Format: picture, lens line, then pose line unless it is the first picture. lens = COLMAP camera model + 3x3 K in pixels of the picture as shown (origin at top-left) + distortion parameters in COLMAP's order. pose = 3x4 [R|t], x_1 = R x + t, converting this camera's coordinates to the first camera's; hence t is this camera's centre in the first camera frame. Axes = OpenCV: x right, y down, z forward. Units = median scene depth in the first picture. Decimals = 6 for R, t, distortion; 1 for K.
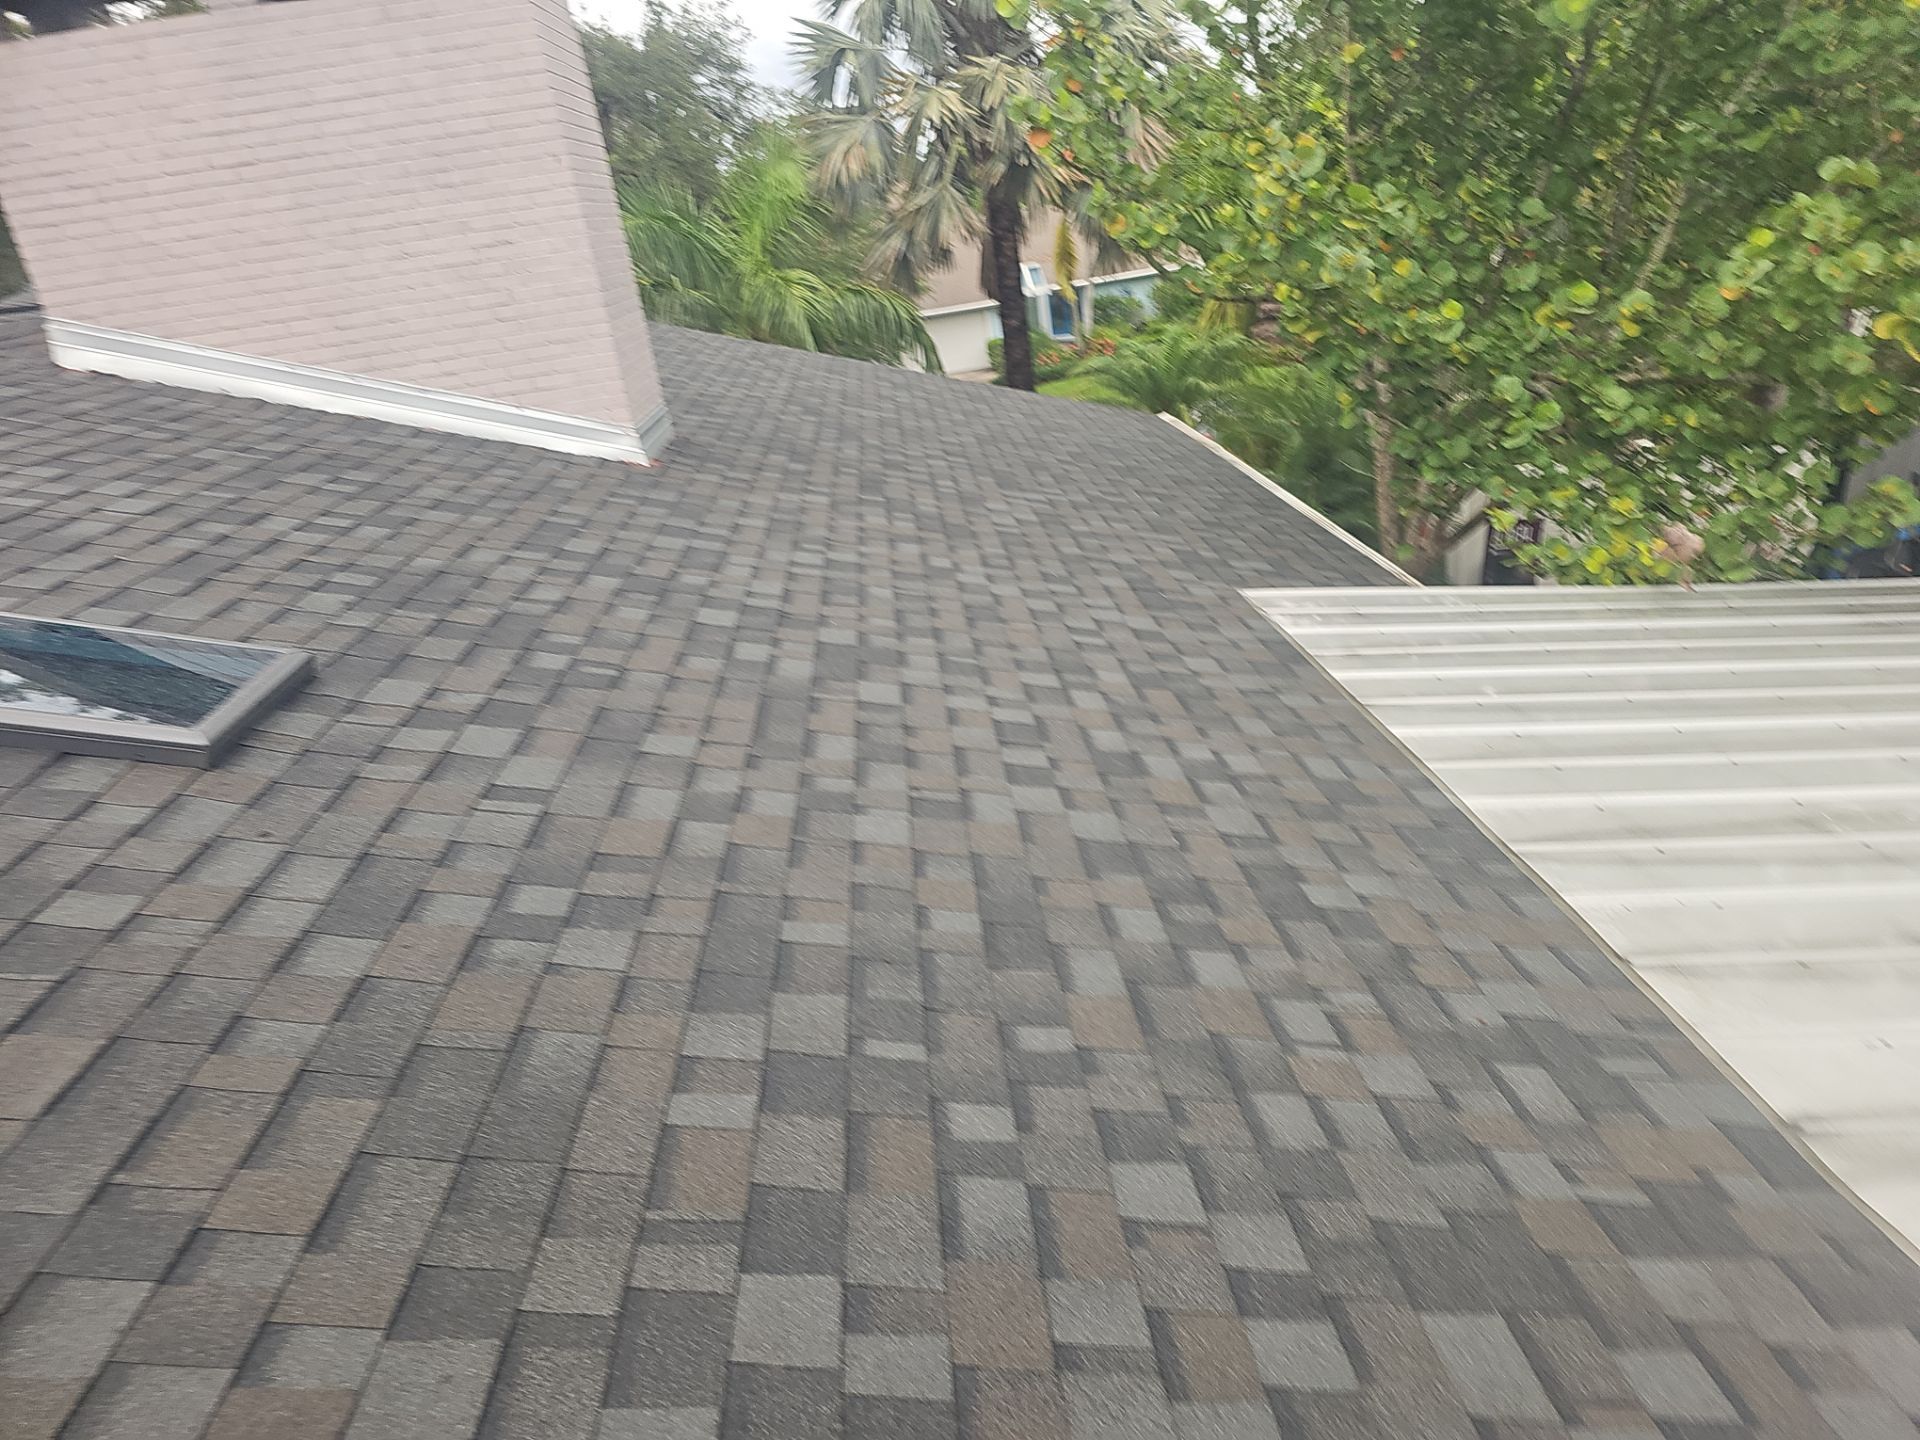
lens RADIAL K [[1223.1, 0, 960.0], [0, 1223.1, 720.0], [0, 0, 1]] dist [0.042224, -0.005445]
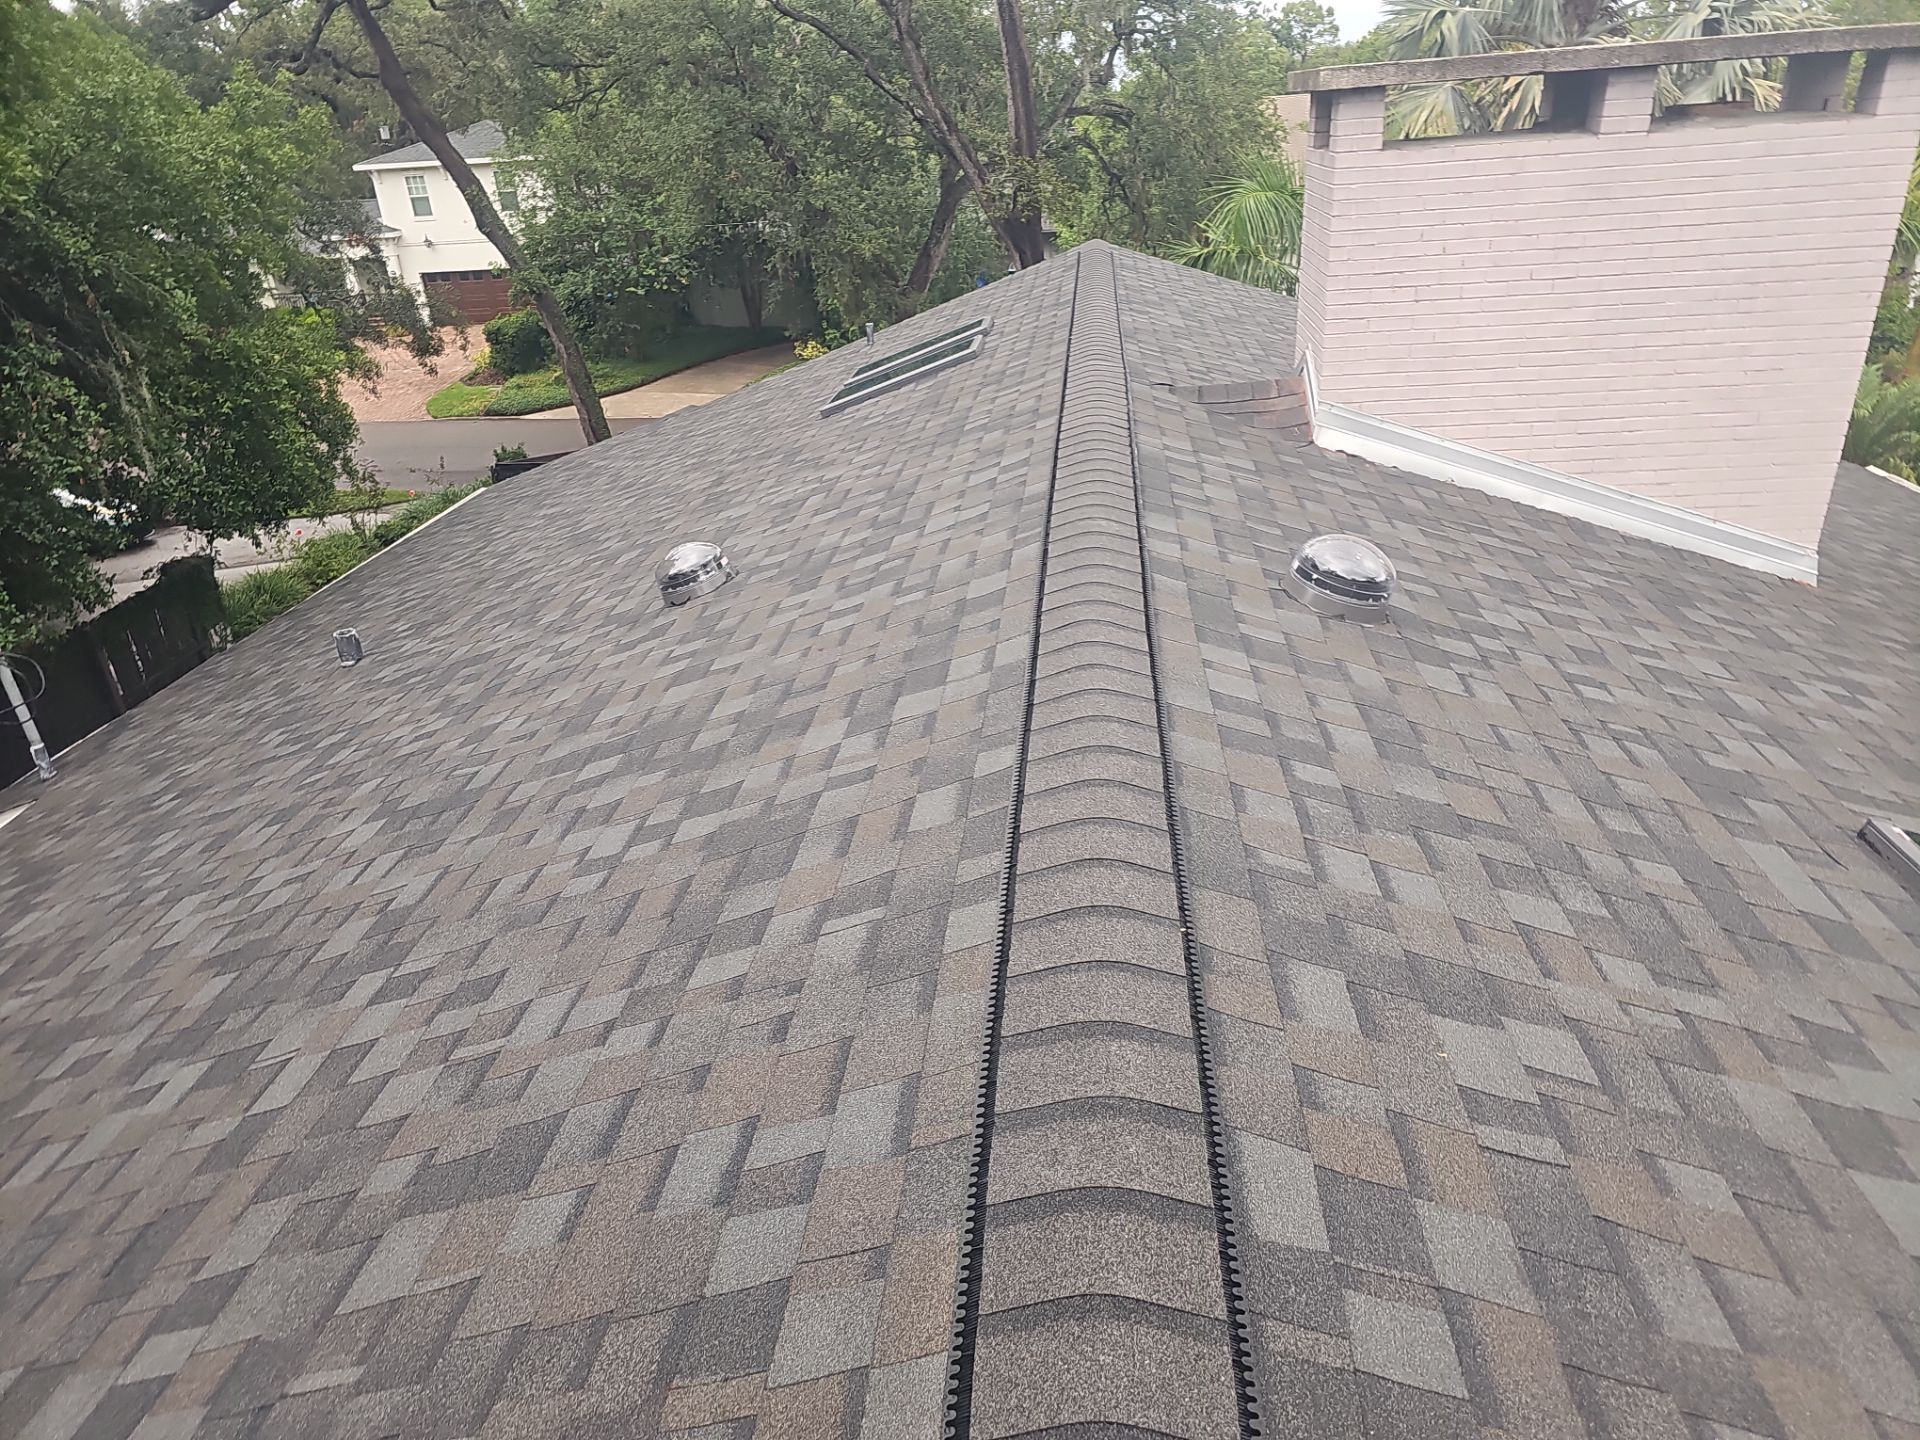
lens RADIAL K [[1223.1, 0, 960.0], [0, 1223.1, 720.0], [0, 0, 1]] dist [0.042224, -0.005445]
pose [[0.985622, 0.140810, -0.093389, -0.813731], [-0.132754, 0.987278, 0.087516, -0.090142], [0.104524, -0.073860, 0.991776, -0.105038]]
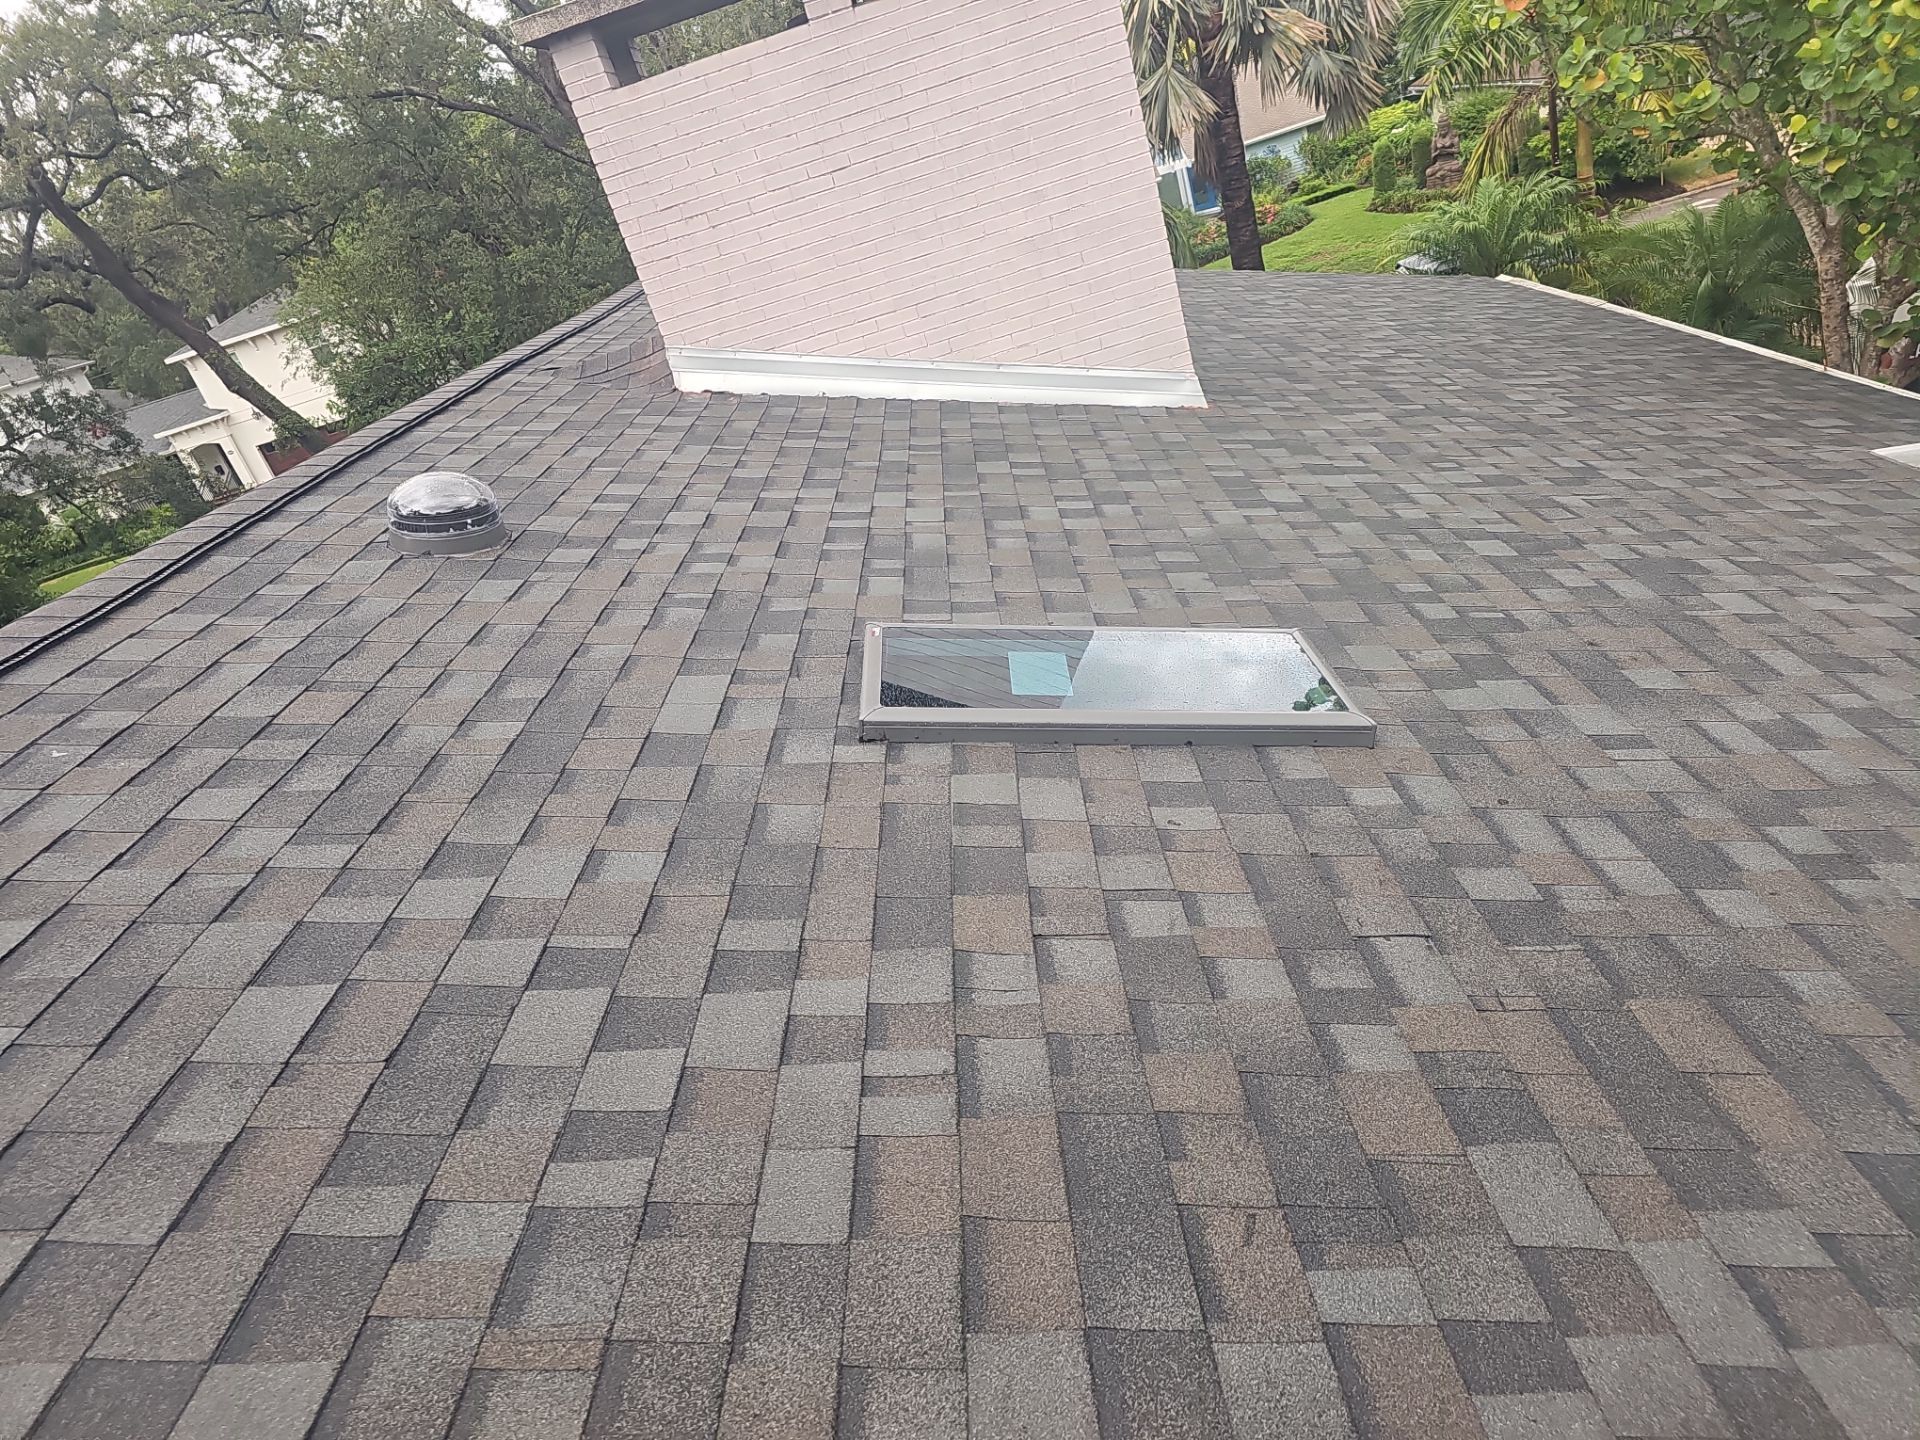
lens RADIAL K [[1223.1, 0, 960.0], [0, 1223.1, 720.0], [0, 0, 1]] dist [0.042224, -0.005445]
pose [[0.988247, -0.106864, -0.109305, -0.361356], [0.114589, 0.991151, 0.067004, -0.041889], [0.101177, -0.078742, 0.991747, -0.043196]]
